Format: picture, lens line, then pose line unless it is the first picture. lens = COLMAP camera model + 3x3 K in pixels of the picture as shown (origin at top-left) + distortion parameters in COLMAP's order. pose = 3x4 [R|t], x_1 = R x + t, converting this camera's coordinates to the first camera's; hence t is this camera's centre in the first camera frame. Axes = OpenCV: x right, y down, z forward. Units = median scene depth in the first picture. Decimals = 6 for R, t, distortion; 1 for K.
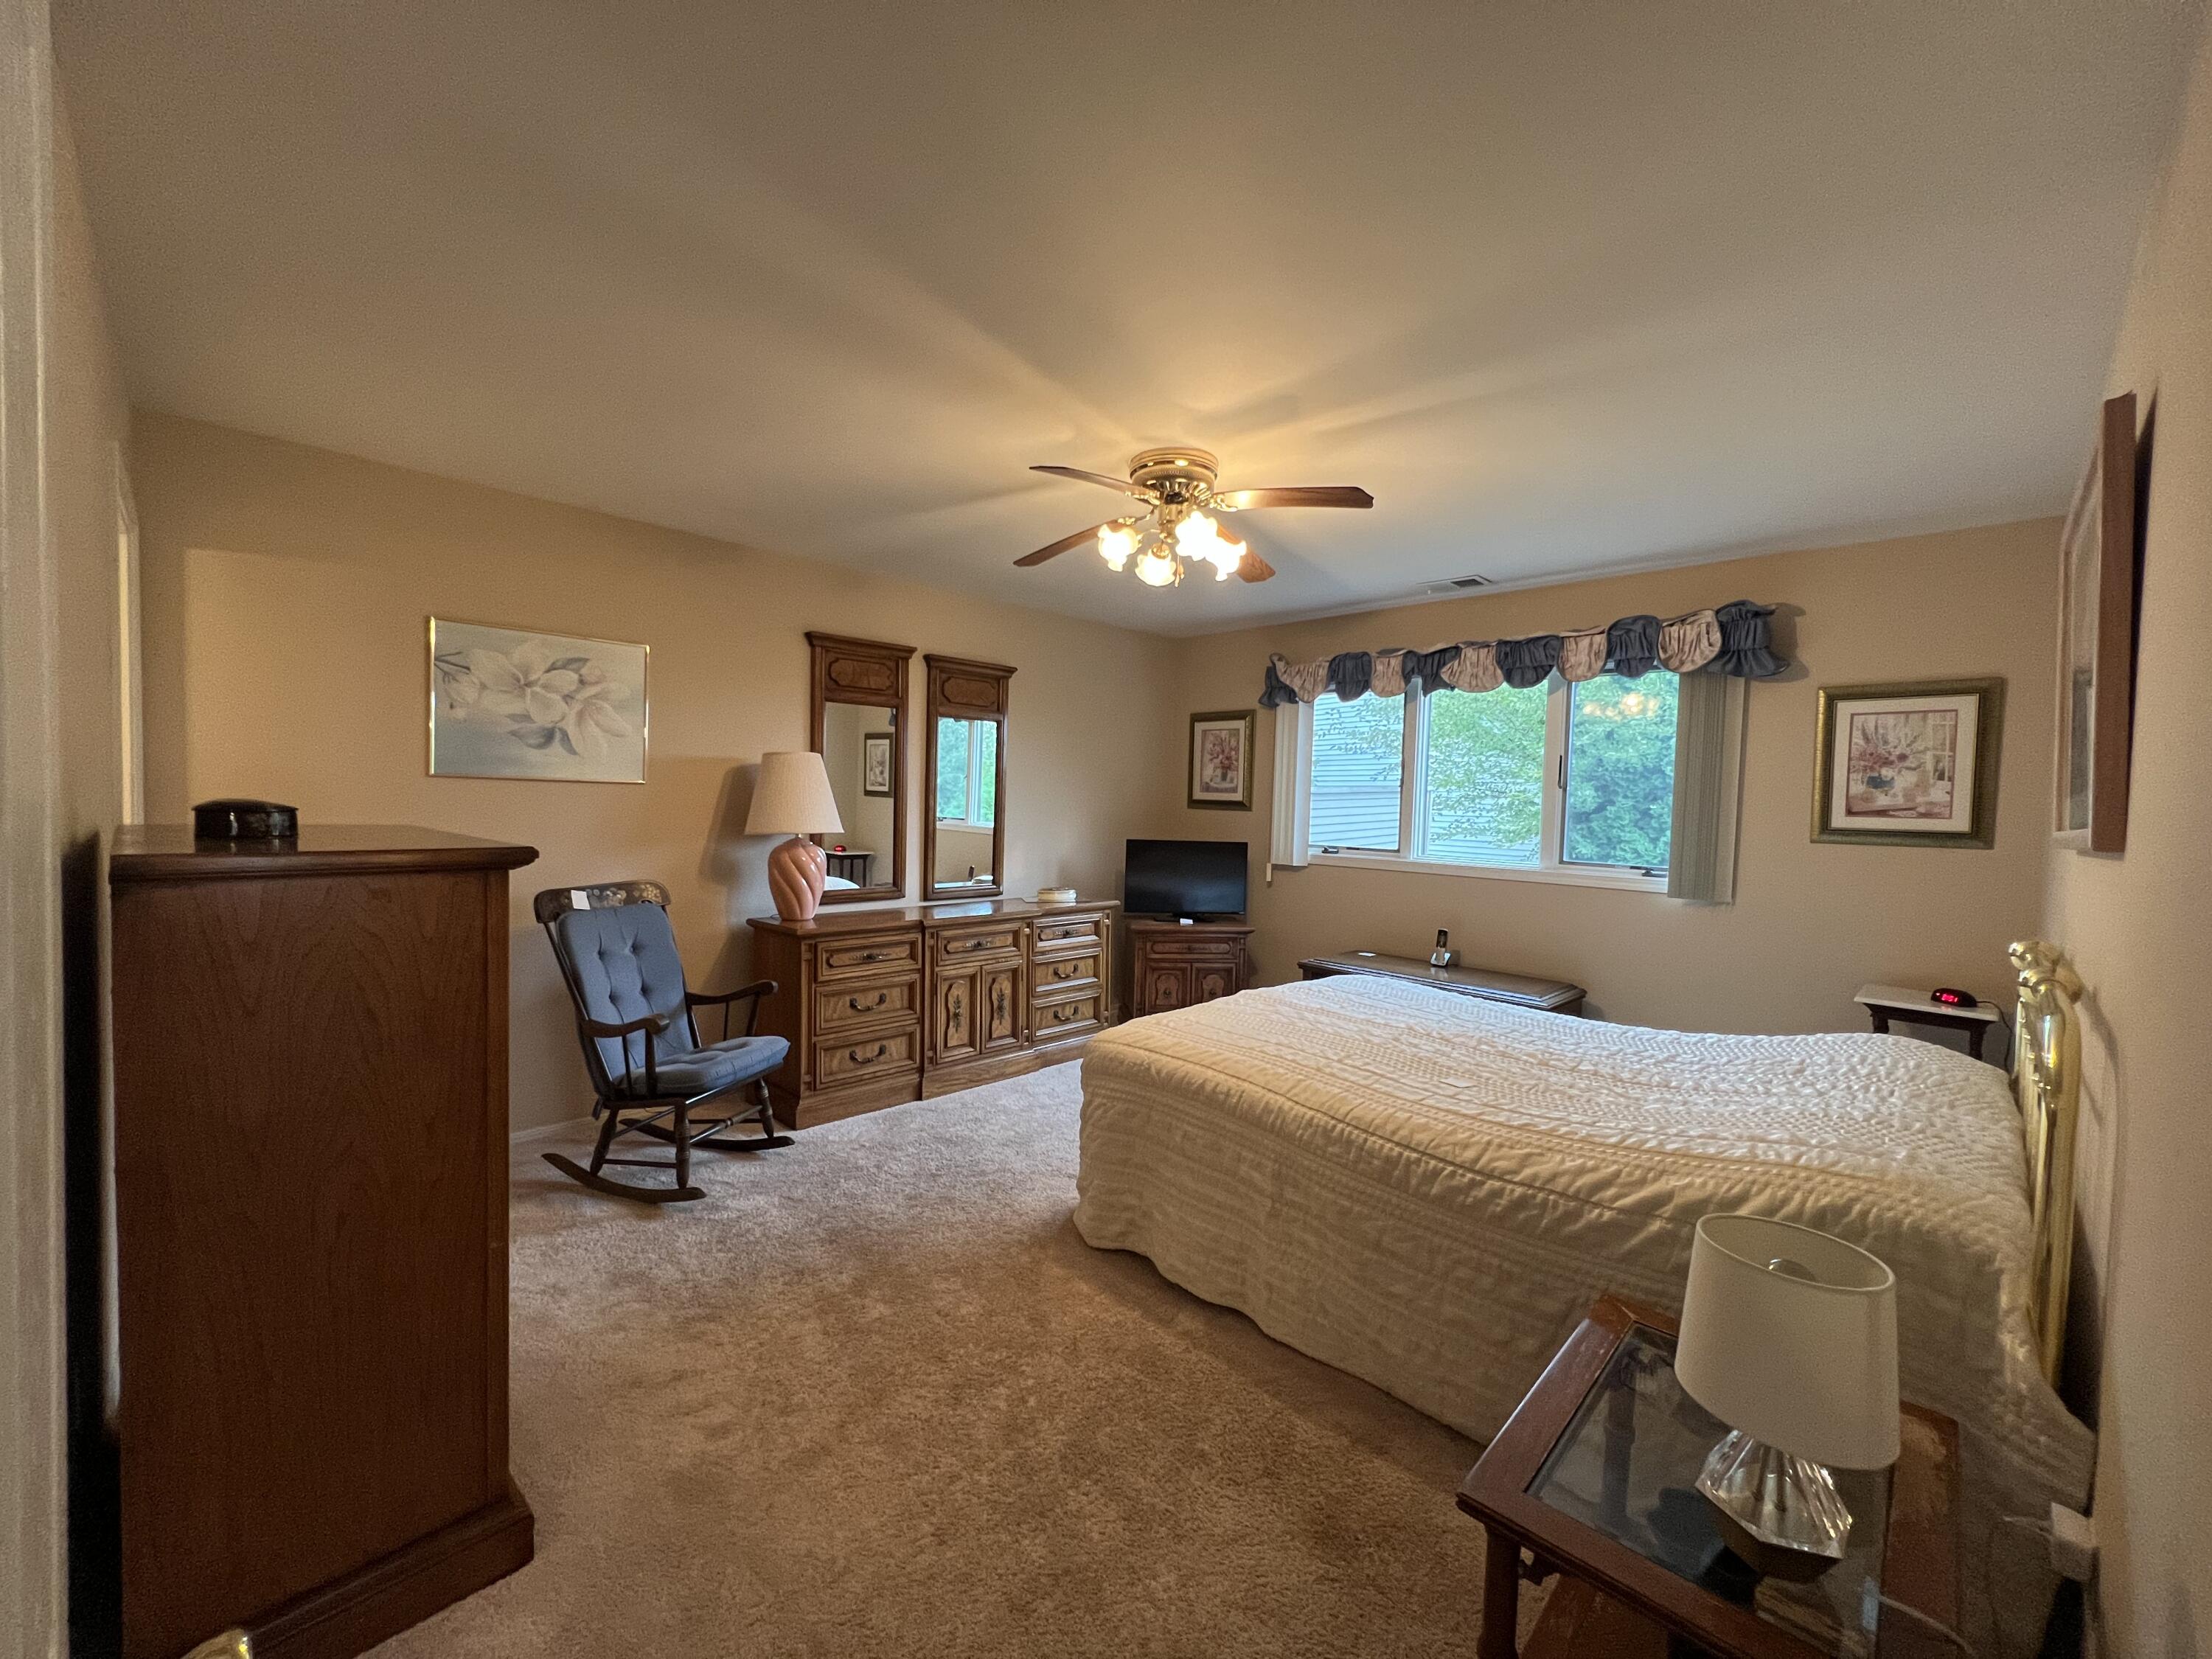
lens RADIAL K [[886.9, 0, 1104.6], [0, 886.9, 825.4], [0, 0, 1]] dist [-0.000495, 0.000460]
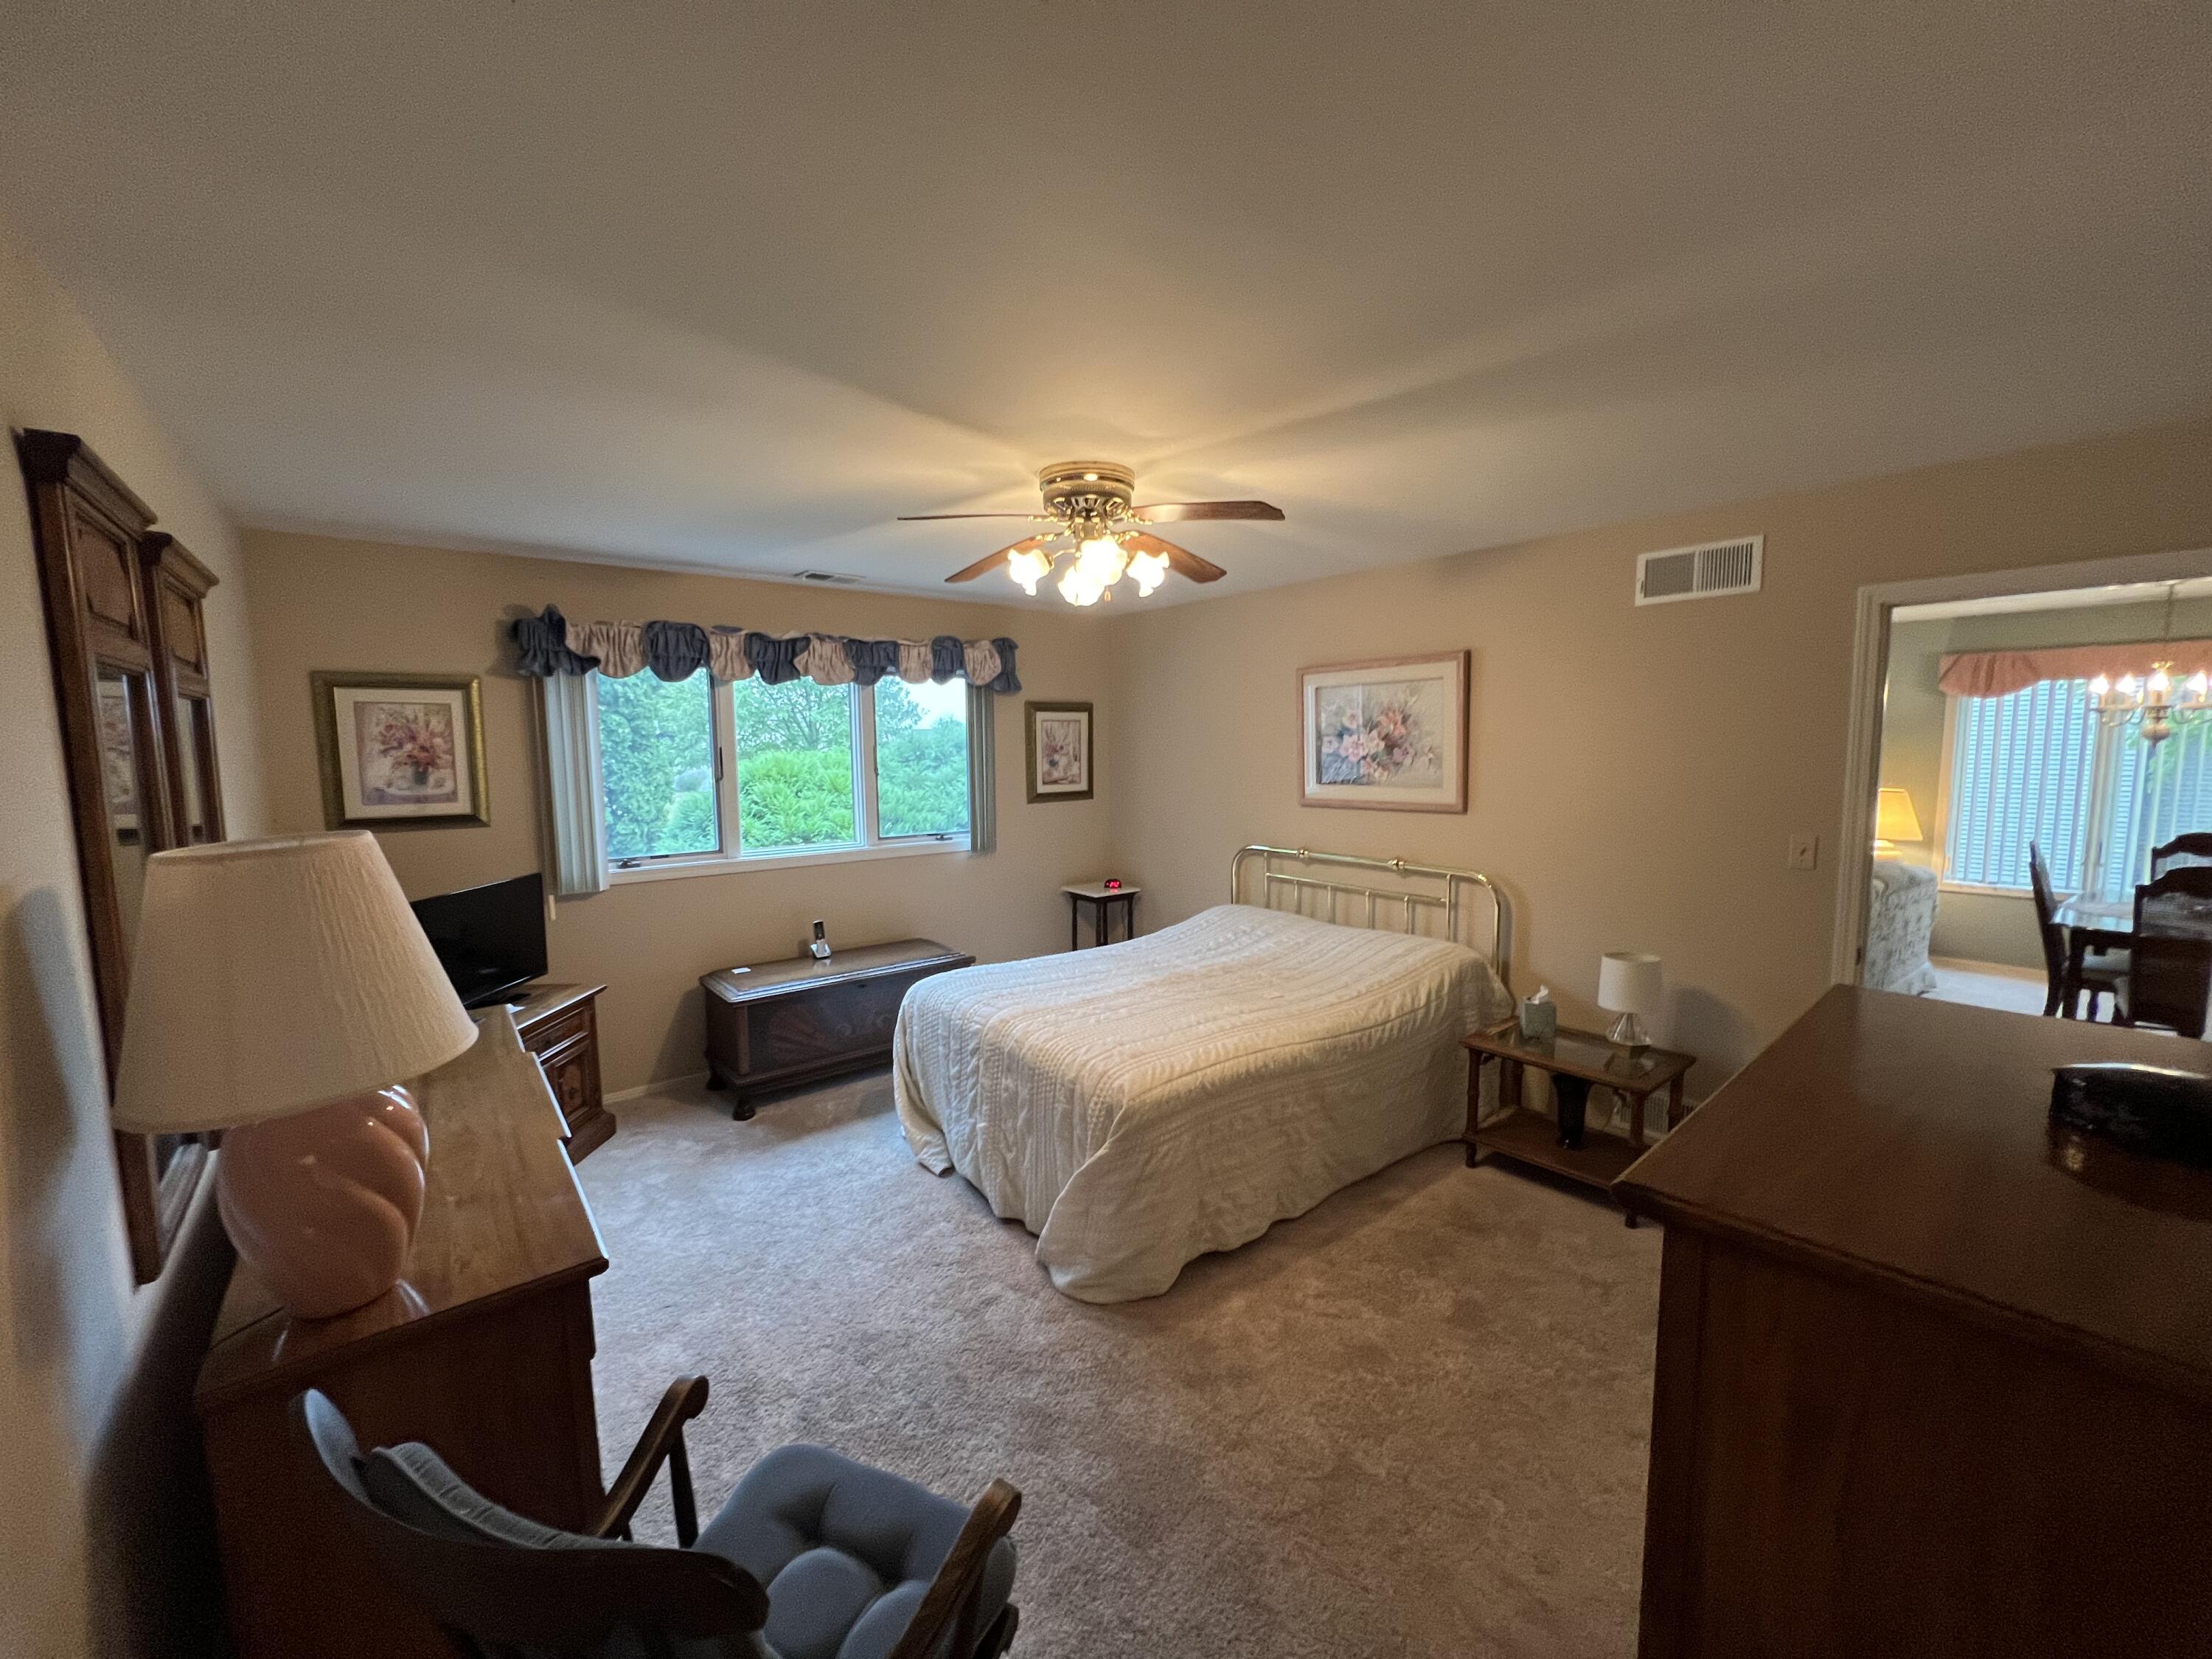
lens RADIAL K [[886.9, 0, 1104.6], [0, 886.9, 824.3], [0, 0, 1]] dist [-0.000495, 0.000460]
pose [[0.124362, -0.122805, 0.984608, -0.647265], [0.042691, 0.992055, 0.118342, -0.113537], [-0.991318, 0.027317, 0.128617, 0.639936]]
